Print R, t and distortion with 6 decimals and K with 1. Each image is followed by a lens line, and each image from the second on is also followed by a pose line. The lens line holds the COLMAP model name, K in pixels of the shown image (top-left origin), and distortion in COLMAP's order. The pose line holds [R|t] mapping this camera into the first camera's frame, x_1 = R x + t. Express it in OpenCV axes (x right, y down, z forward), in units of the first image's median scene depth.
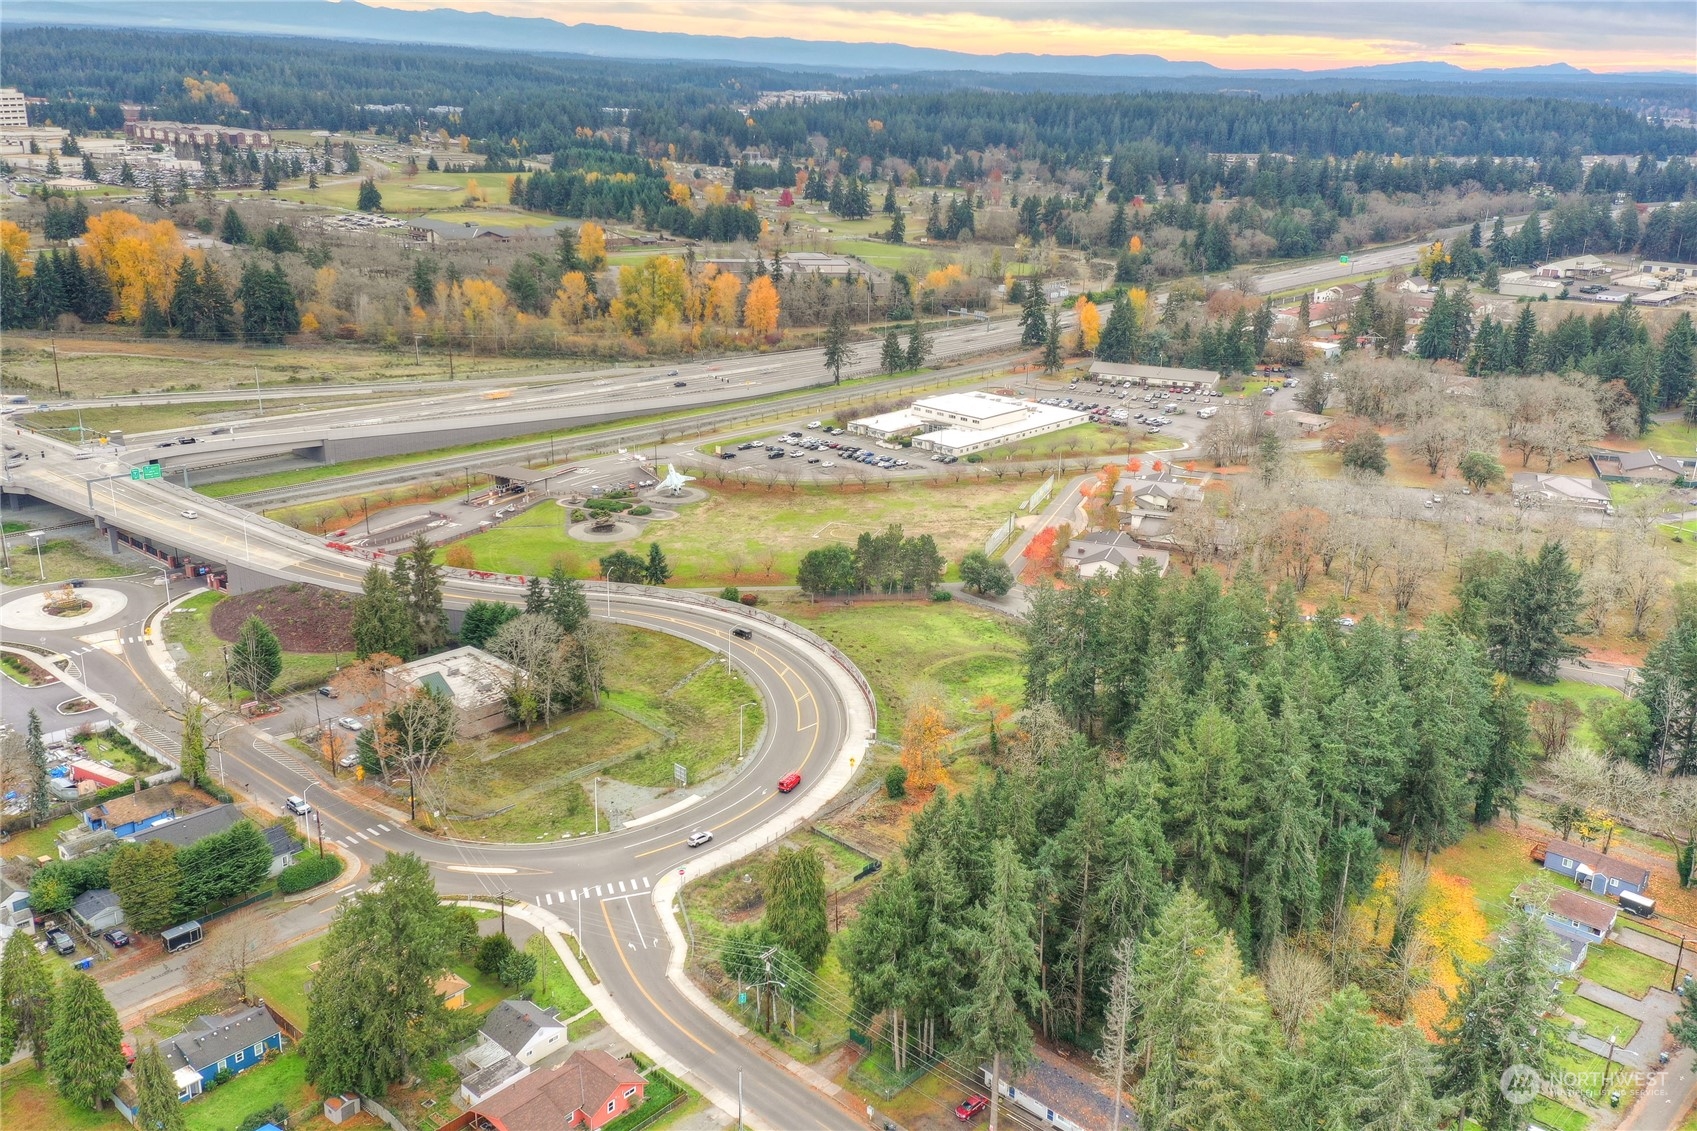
lens RADIAL K [[1447.1, 0, 889.2], [0, 1447.1, 569.1], [0, 0, 1]] dist [0.292241, -0.376175]
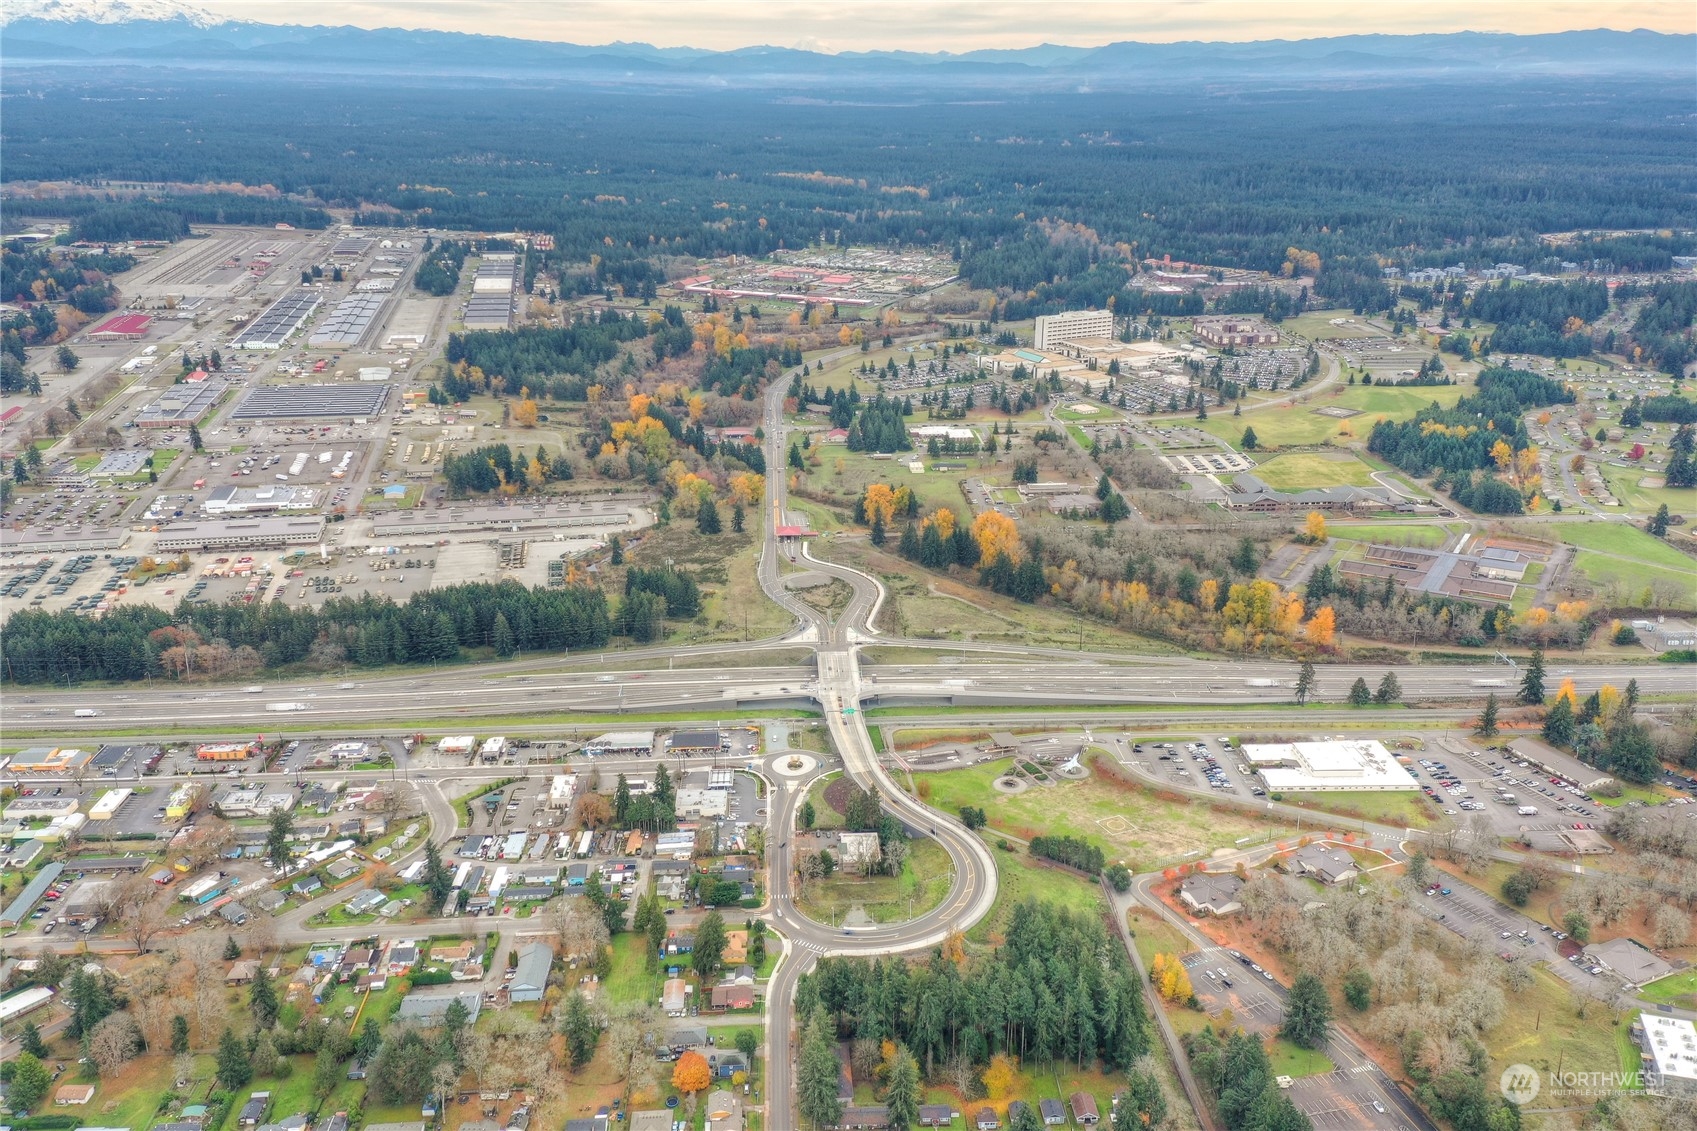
lens RADIAL K [[1394.8, 0, 846.7], [0, 1394.8, 575.1], [0, 0, 1]] dist [0.289336, -0.374669]
pose [[0.698394, 0.203125, -0.686285, 0.921516], [-0.204338, 0.975560, 0.080801, -0.417791], [0.685924, 0.083804, 0.722831, -0.592924]]
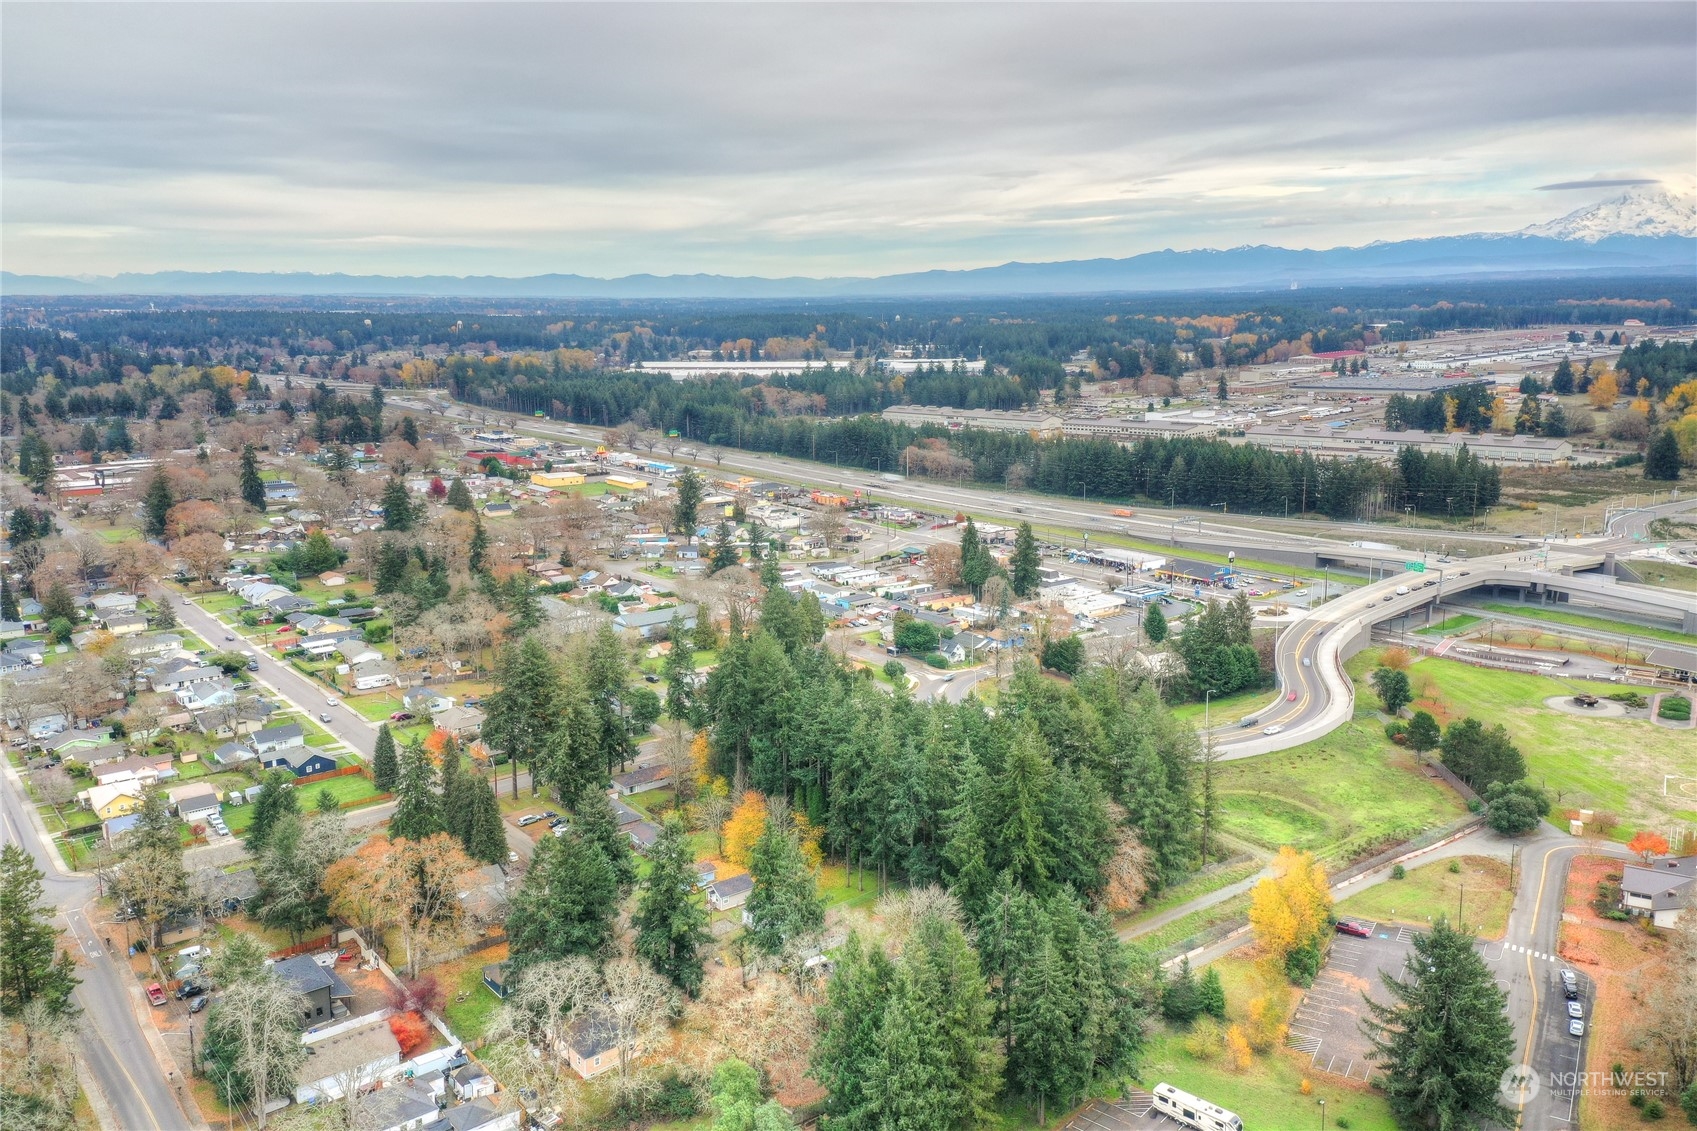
lens RADIAL K [[1327.1, 0, 848.5], [0, 1327.1, 565.5], [0, 0, 1]] dist [0.288767, -0.374446]
pose [[-0.204817, 0.156277, -0.966244, 0.825746], [-0.303522, 0.928369, 0.214490, -0.167163], [0.930551, 0.337207, -0.142712, 0.620347]]
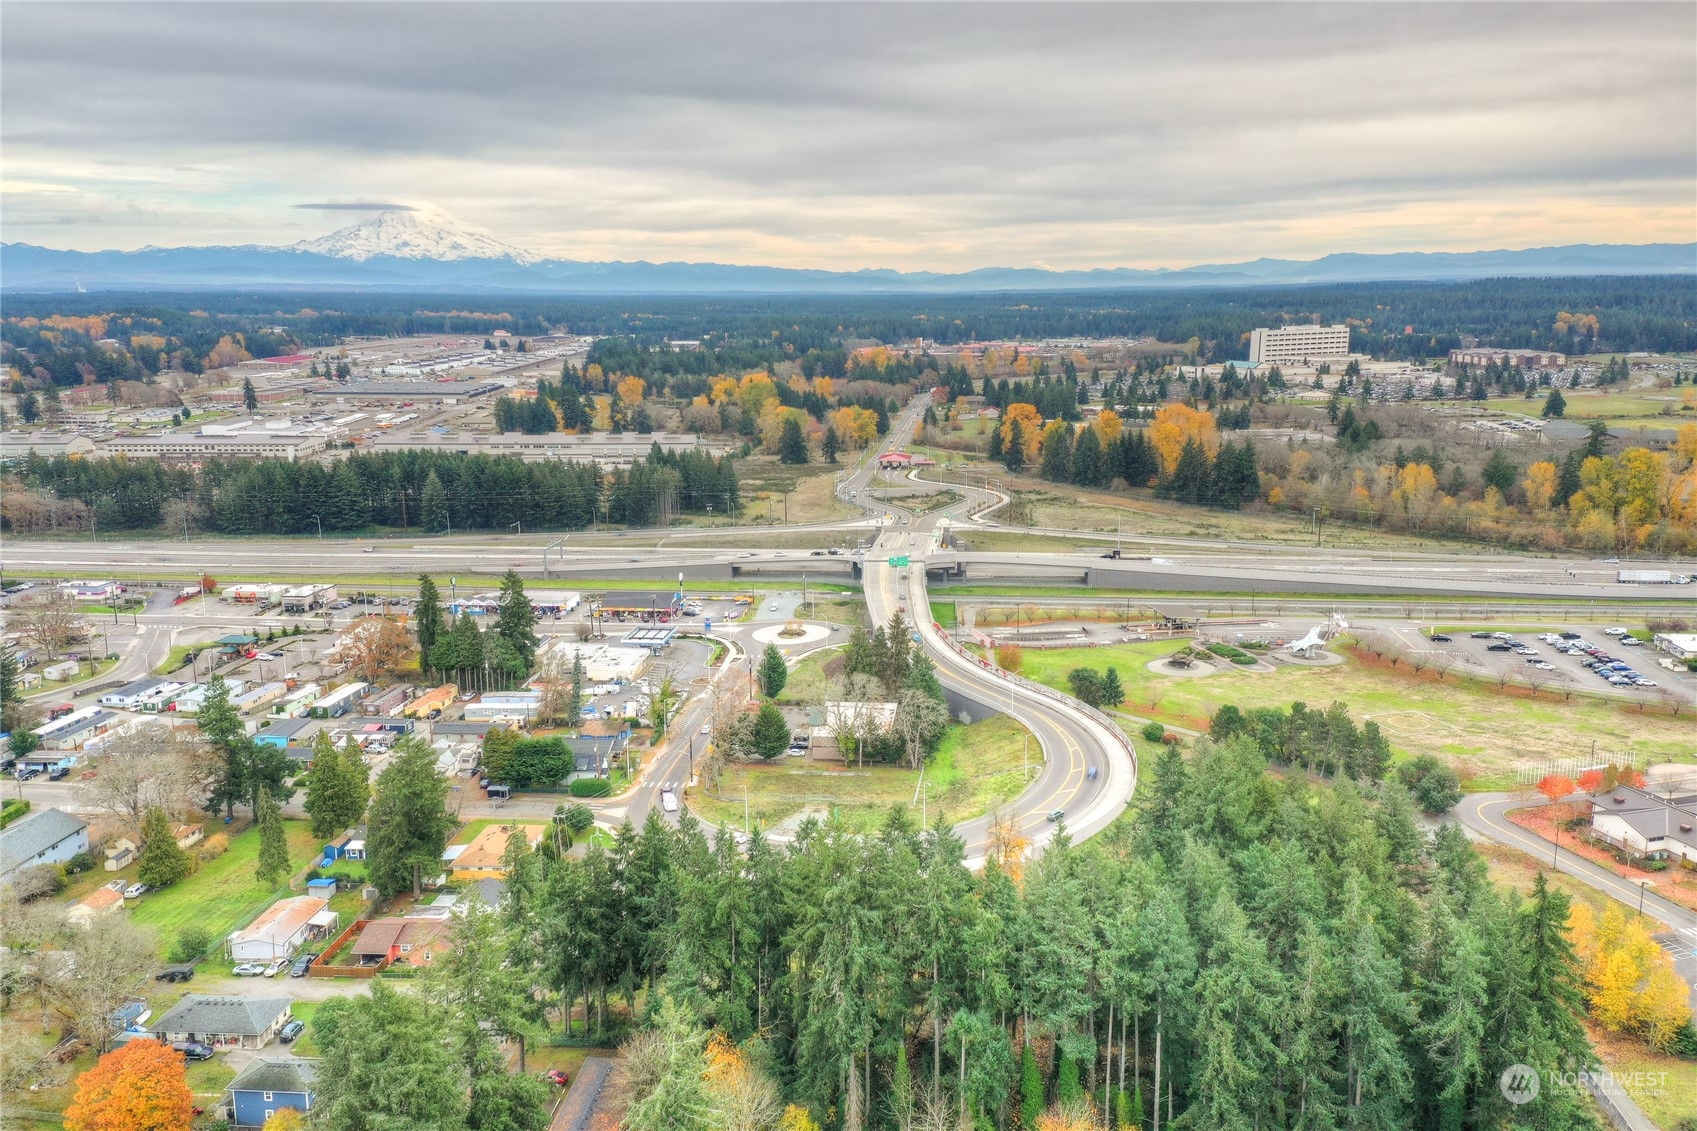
lens RADIAL K [[1311.8, 0, 848.5], [0, 1311.8, 565.5], [0, 0, 1]] dist [0.292547, -0.373436]
pose [[0.573724, 0.121306, -0.810016, 0.440532], [-0.231333, 0.972705, -0.018180, -0.024008], [0.785701, 0.197814, 0.586126, 0.219598]]
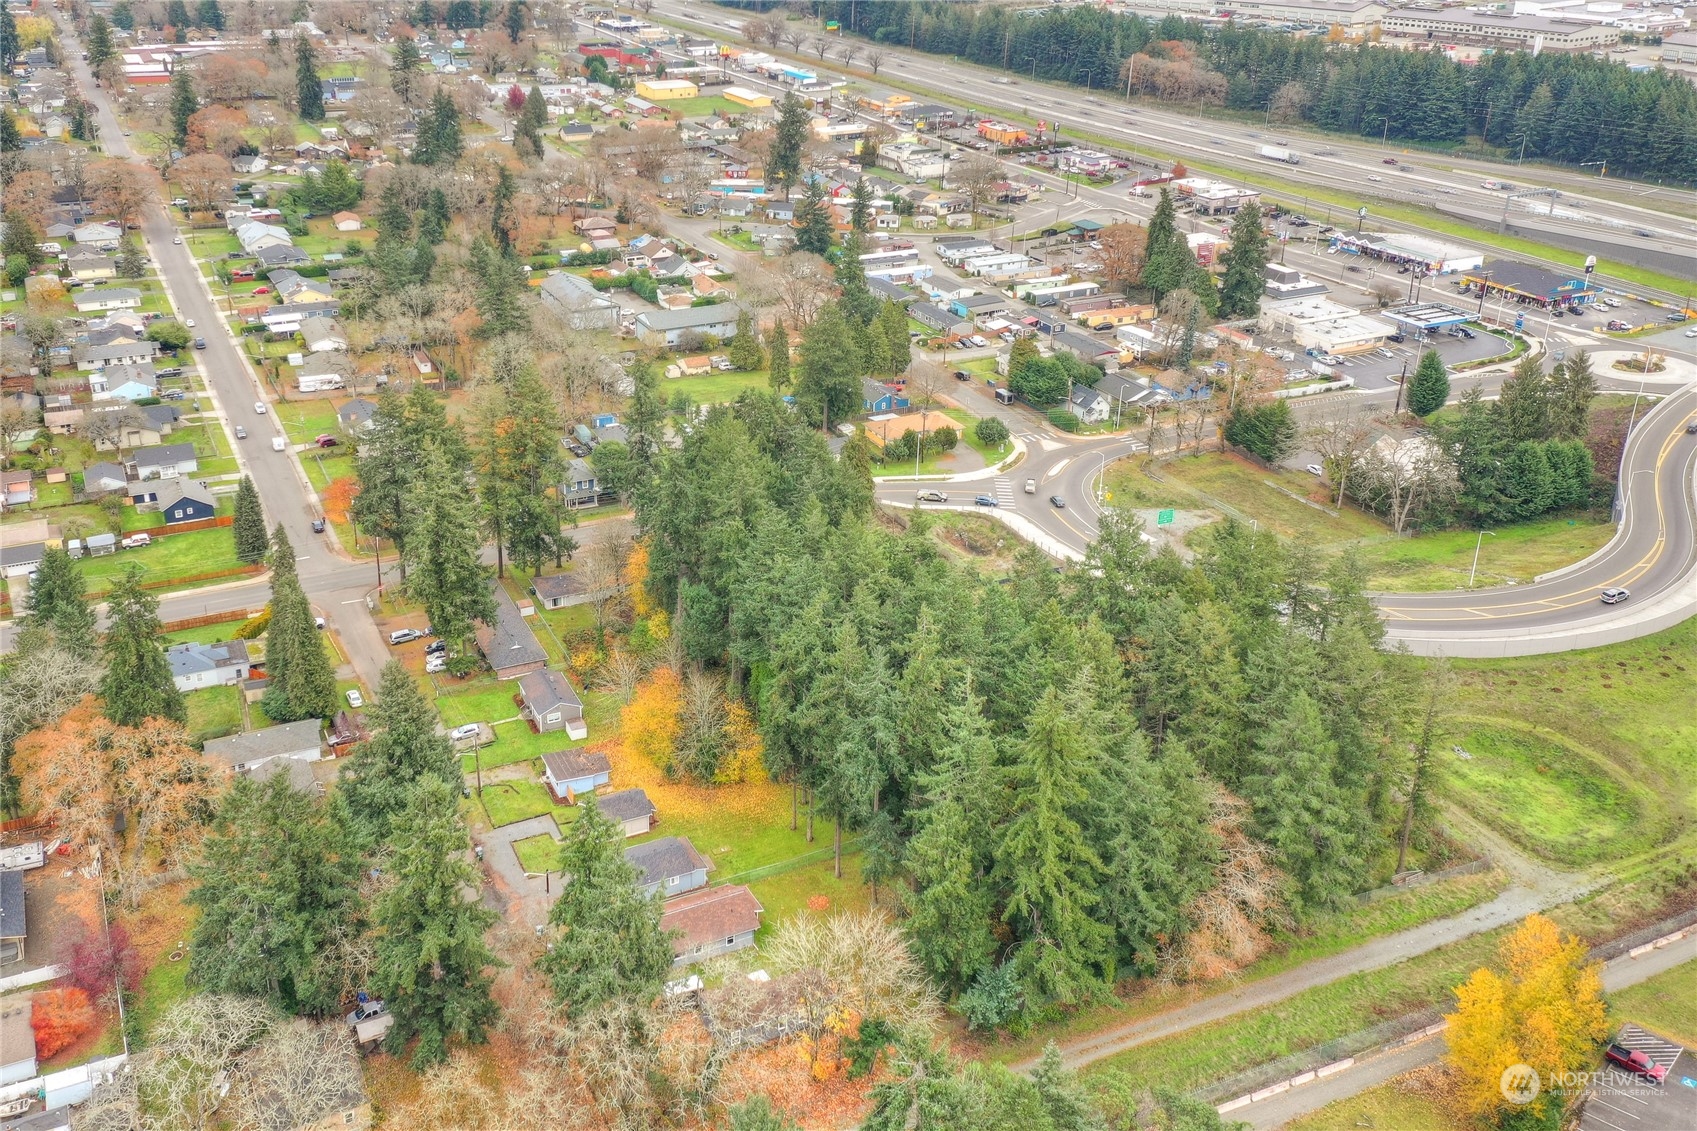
lens RADIAL K [[1506.4, 0, 710.3], [0, 1506.4, 478.1], [0, 0, 1]] dist [0.280664, -0.358522]
pose [[-0.439069, 0.312393, -0.842395, 0.596651], [-0.290146, 0.838066, 0.462017, -0.194641], [0.850314, 0.447275, -0.277330, 0.642833]]
